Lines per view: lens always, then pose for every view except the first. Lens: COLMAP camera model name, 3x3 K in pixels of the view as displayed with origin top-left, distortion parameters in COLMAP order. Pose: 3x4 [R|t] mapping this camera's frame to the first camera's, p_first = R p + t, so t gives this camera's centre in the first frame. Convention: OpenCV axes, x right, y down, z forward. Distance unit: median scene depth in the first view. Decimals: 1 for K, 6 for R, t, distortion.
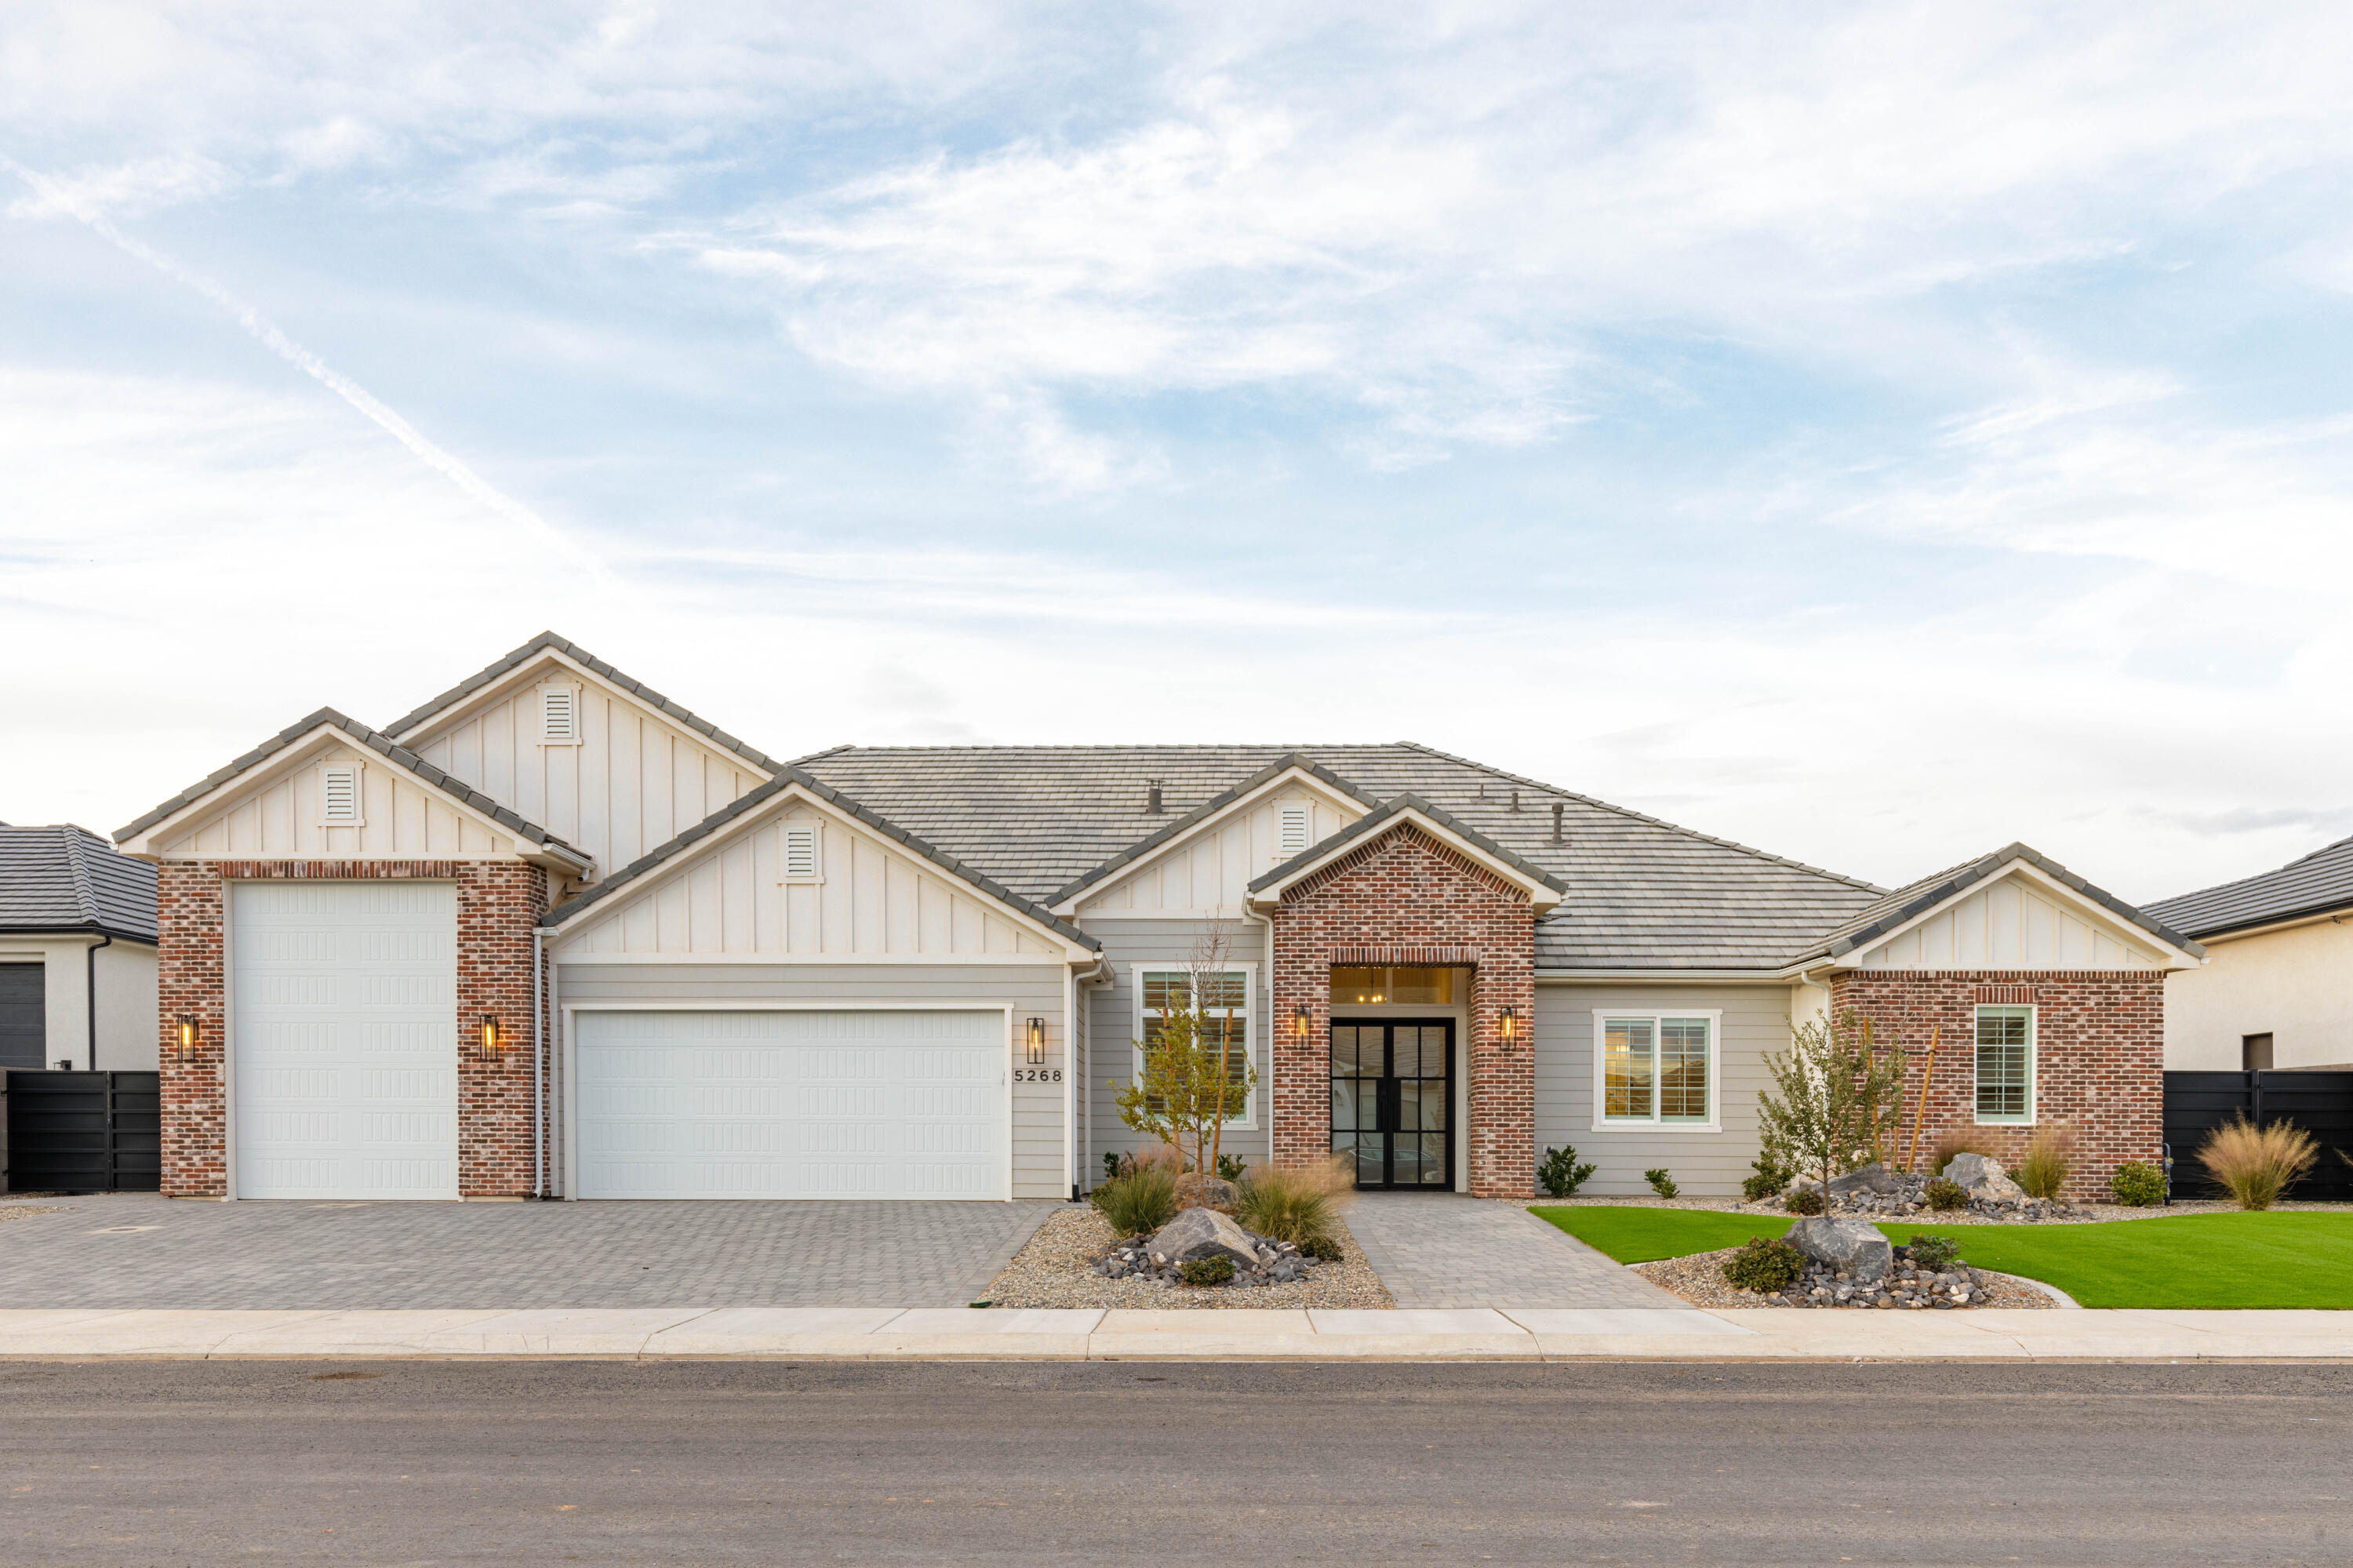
lens RADIAL K [[1755.5, 0, 1196.2], [0, 1755.5, 952.7], [0, 0, 1]] dist [0.001530, -0.005252]
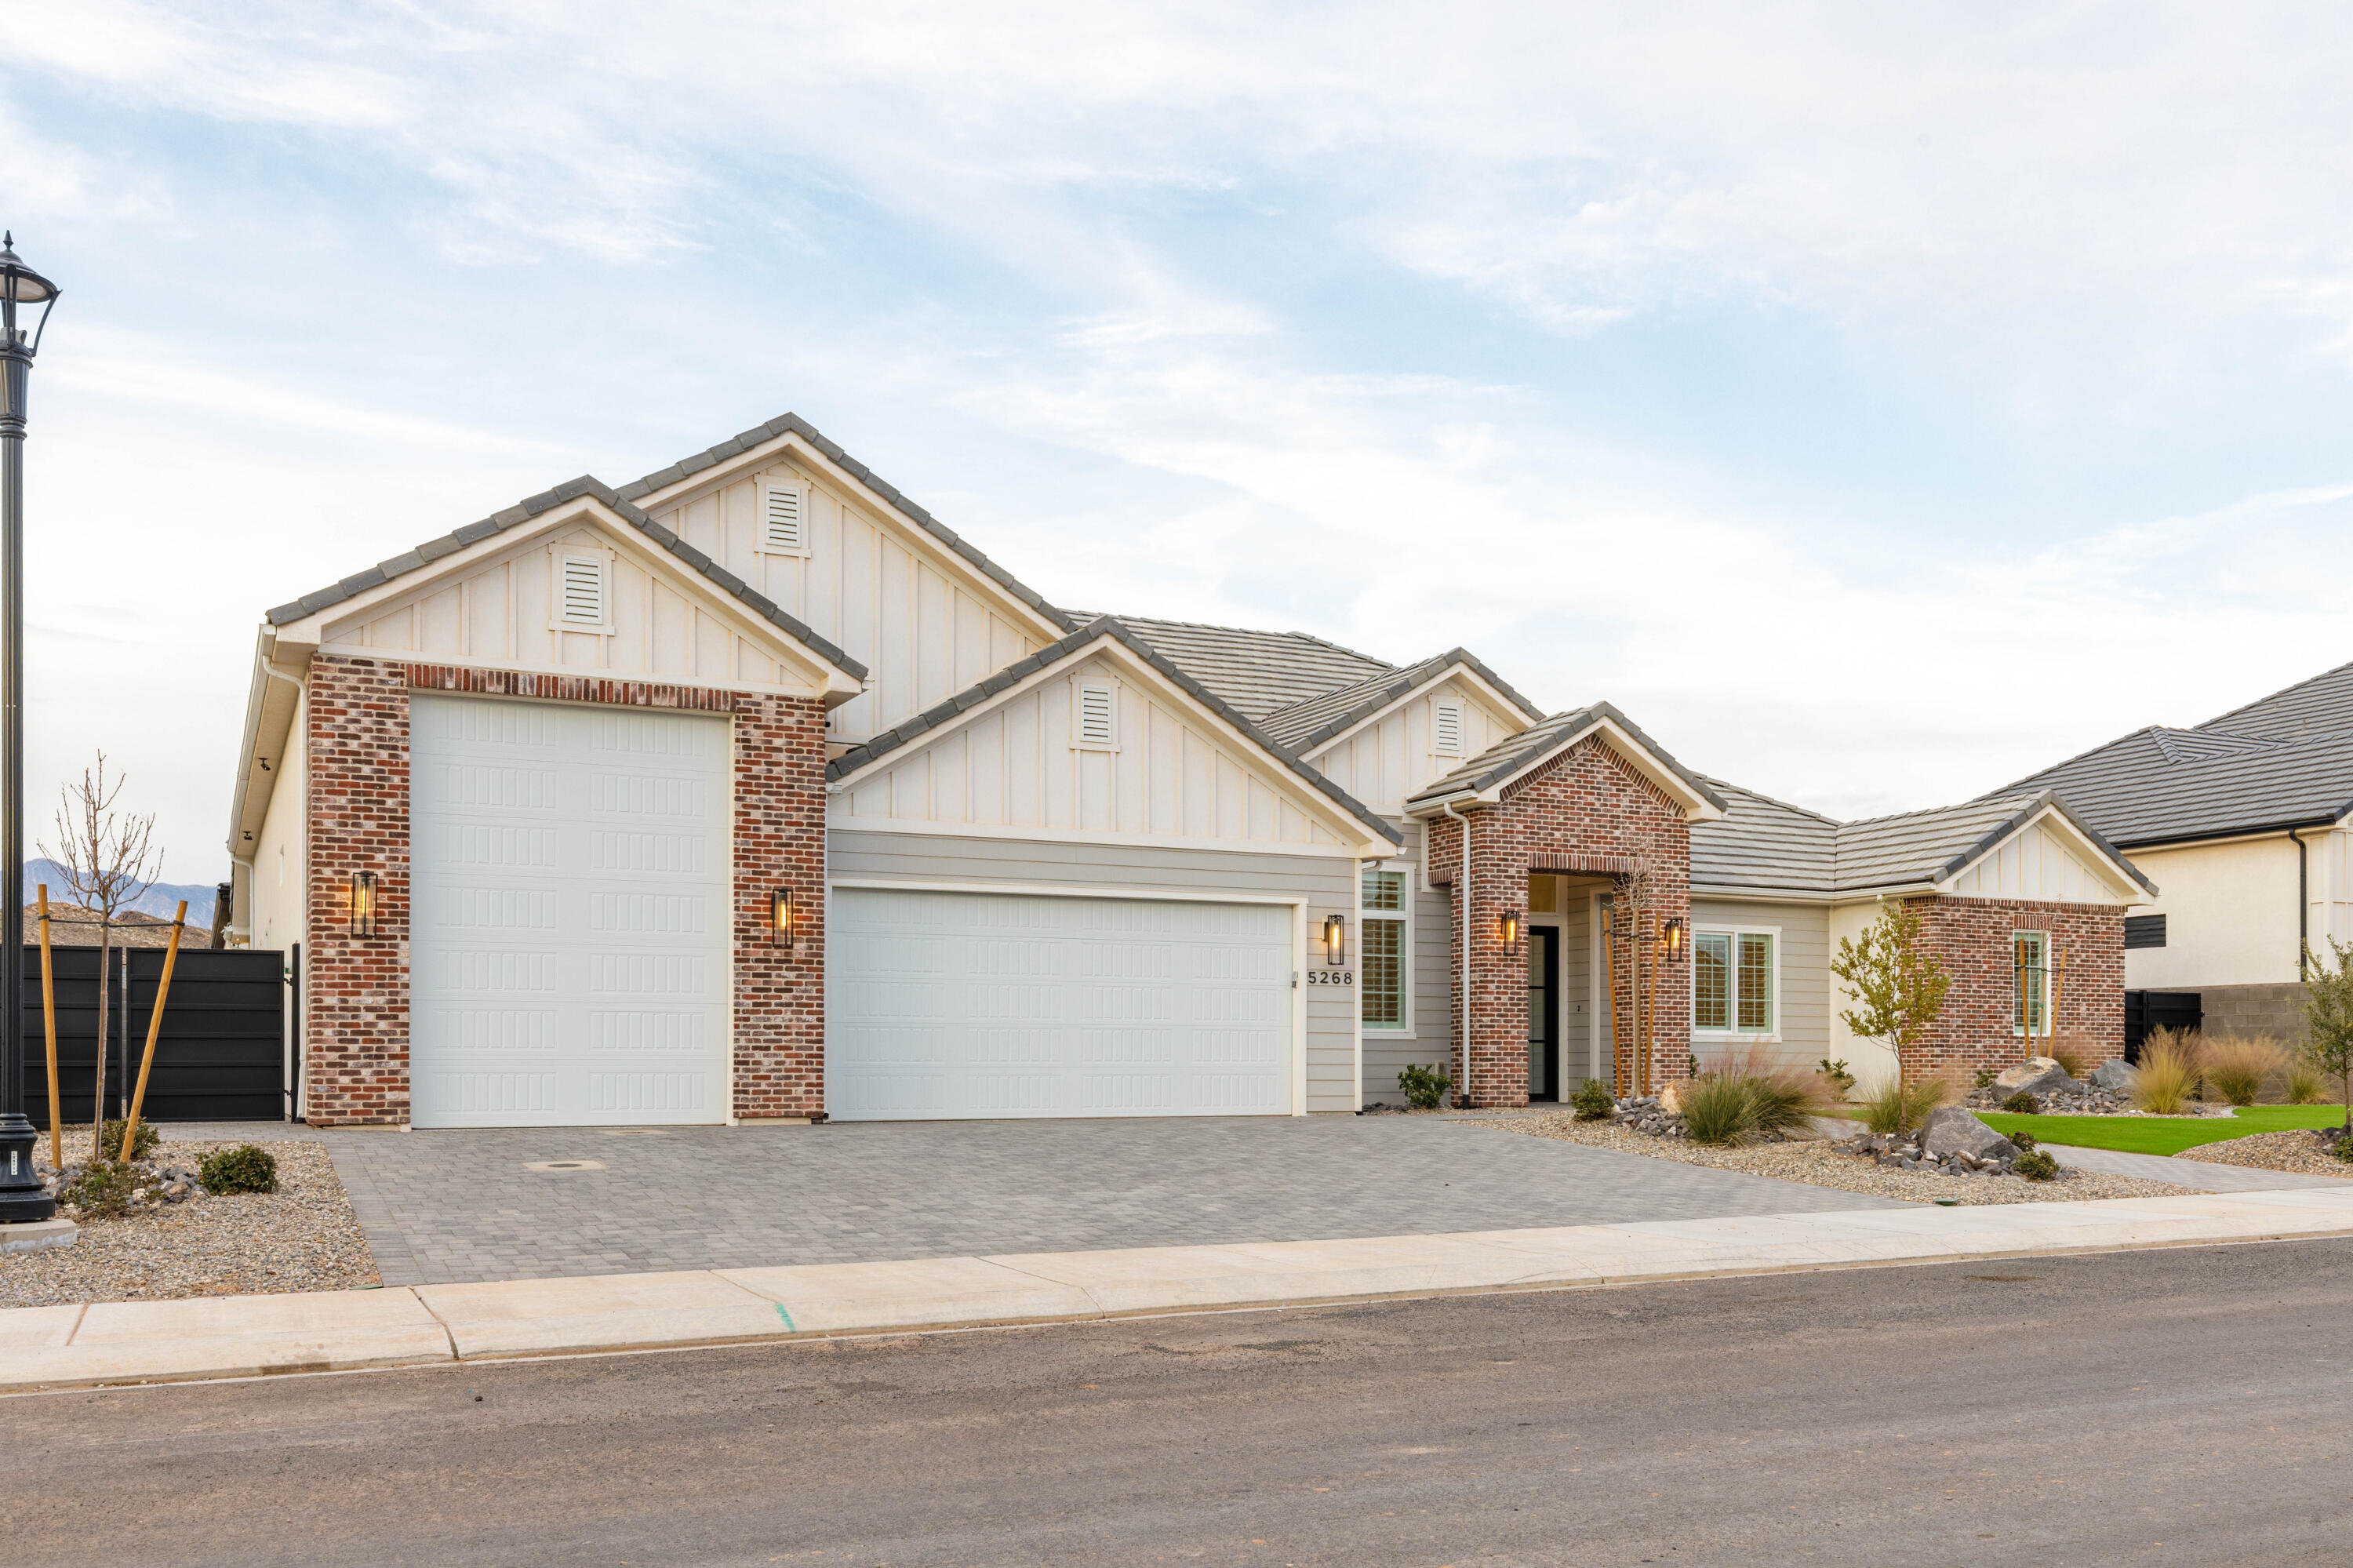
lens RADIAL K [[1943.7, 0, 1192.1], [0, 1943.7, 807.7], [0, 0, 1]] dist [-0.002611, 0.007529]
pose [[0.882331, 0.058677, 0.466957, -0.599448], [-0.050642, 0.998274, -0.029752, 0.014179], [-0.467897, 0.002604, 0.883779, 0.125980]]
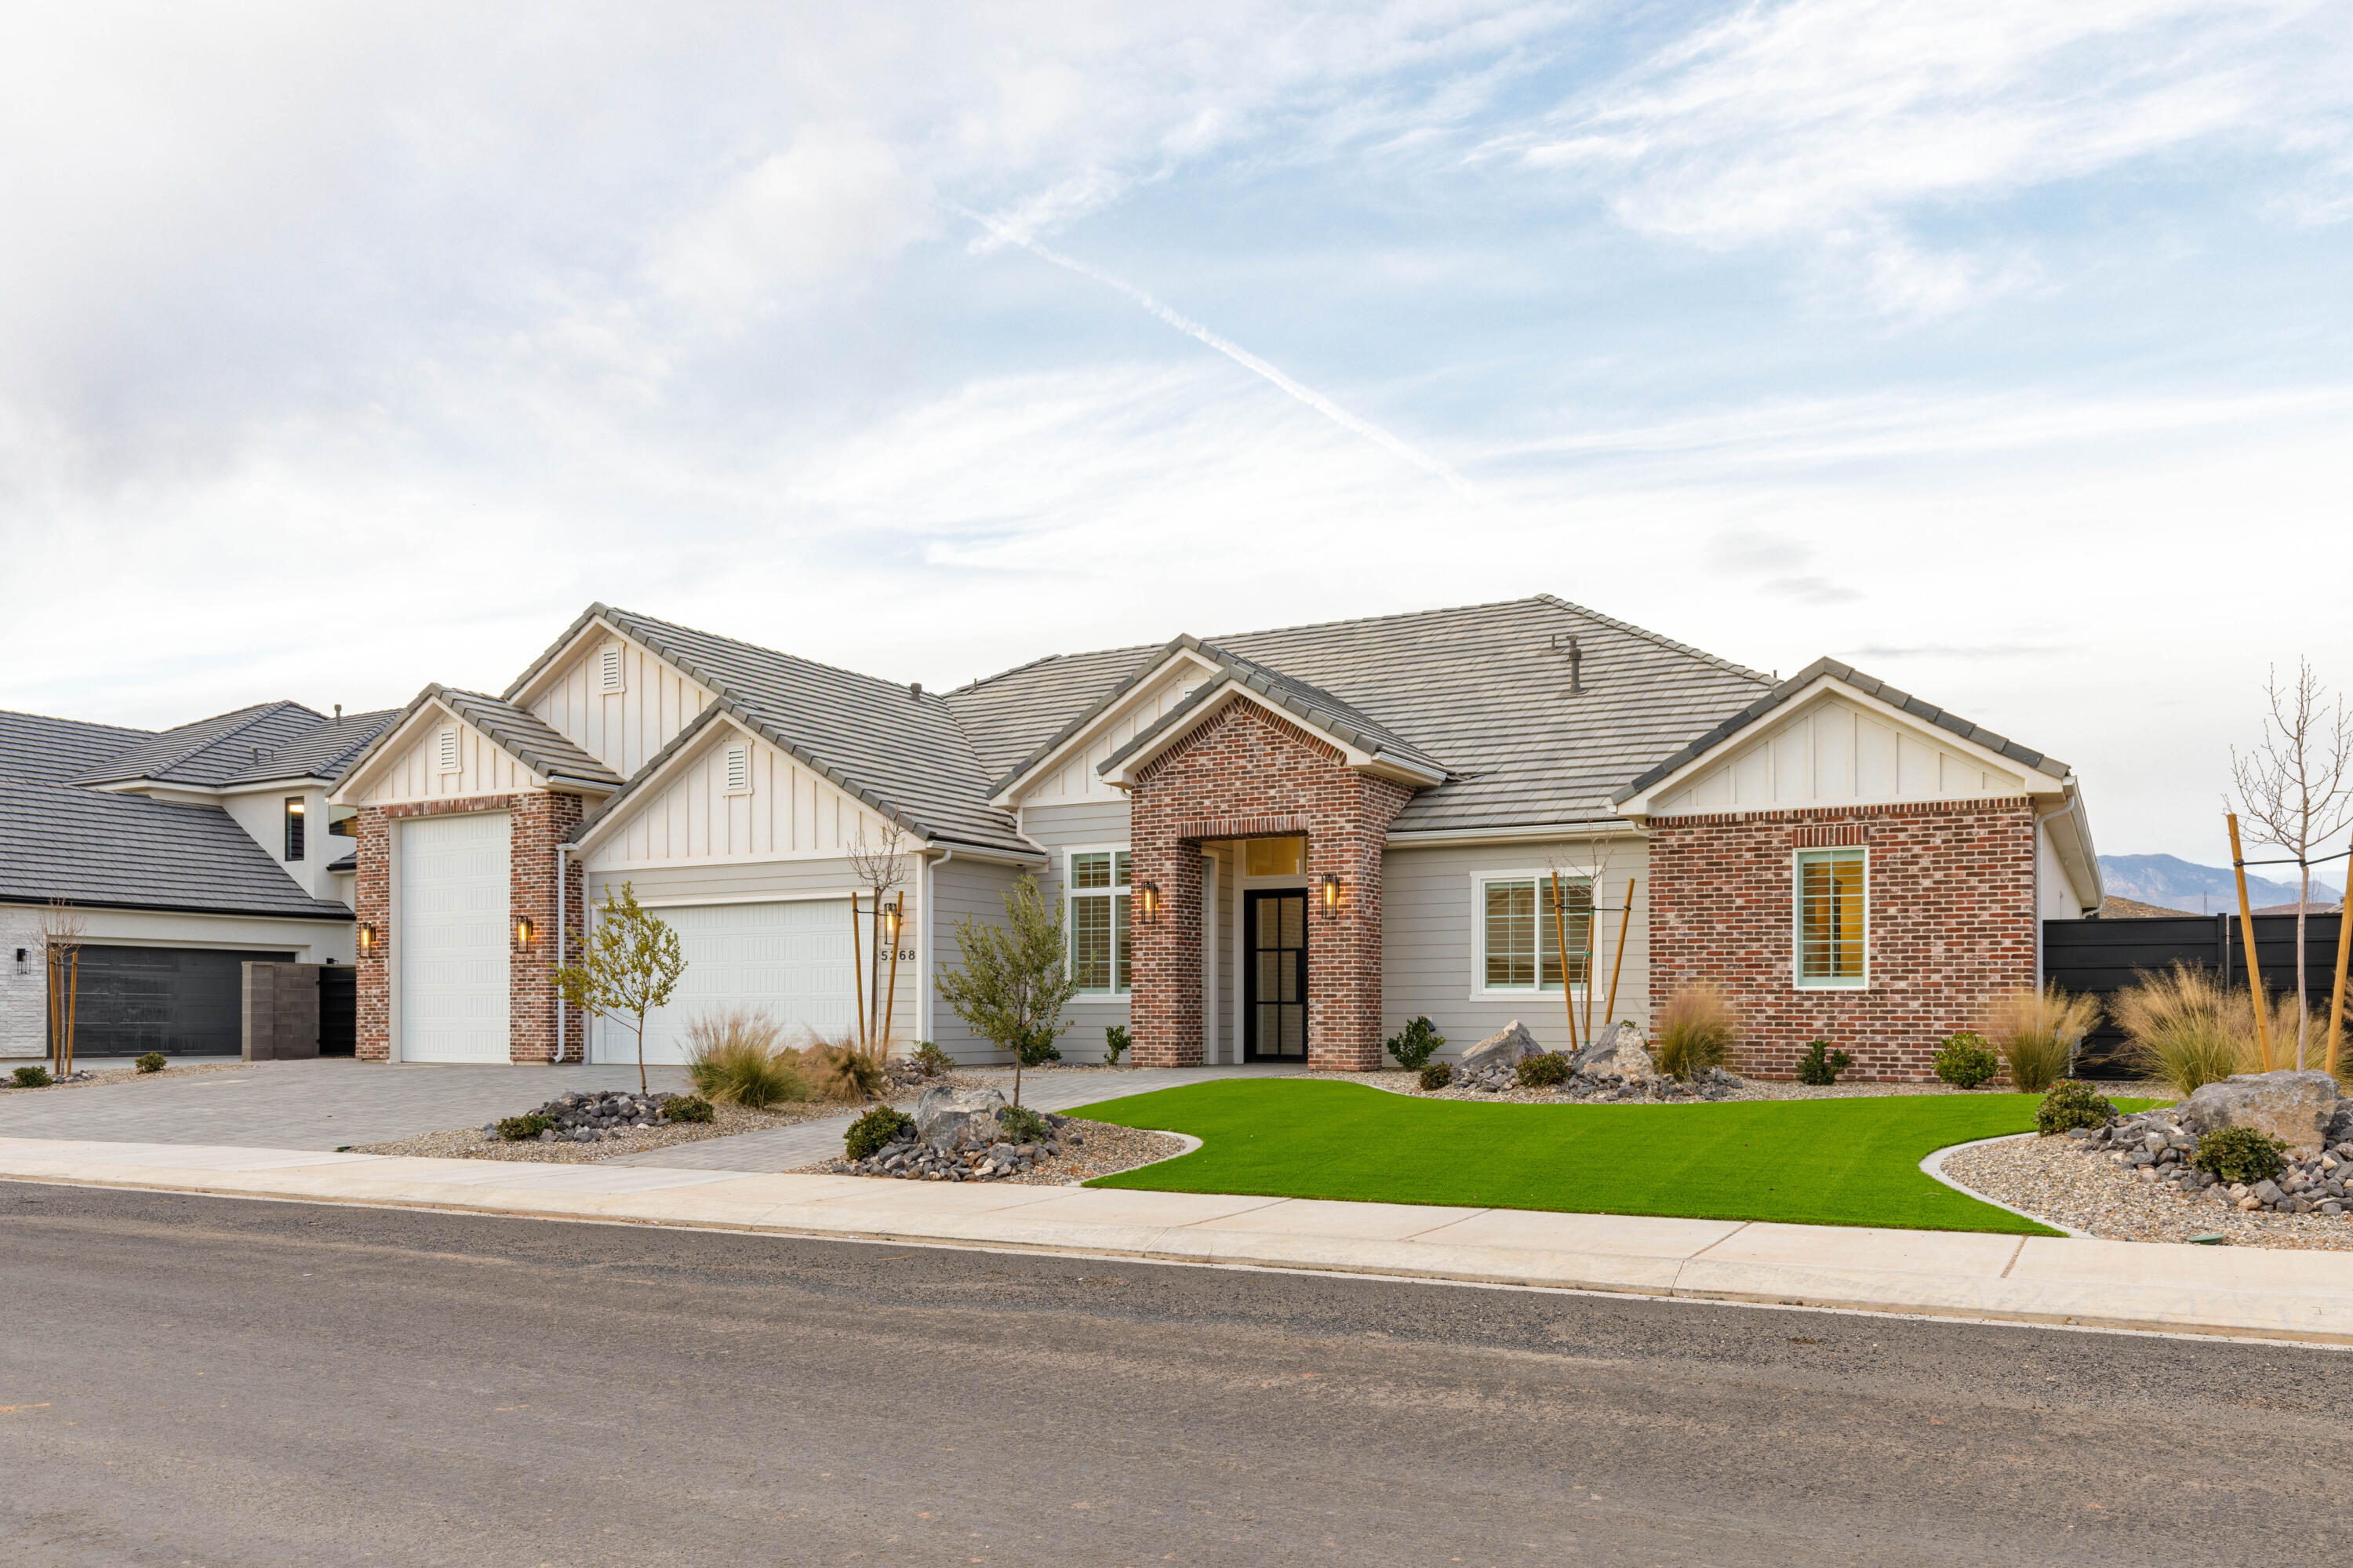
lens RADIAL K [[1755.5, 0, 1215.4], [0, 1755.5, 814.5], [0, 0, 1]] dist [0.001530, -0.005252]
pose [[0.888267, -0.057487, -0.455716, 0.561489], [0.053521, 0.998333, -0.021614, 0.015225], [0.456199, -0.005192, 0.889863, 0.101205]]
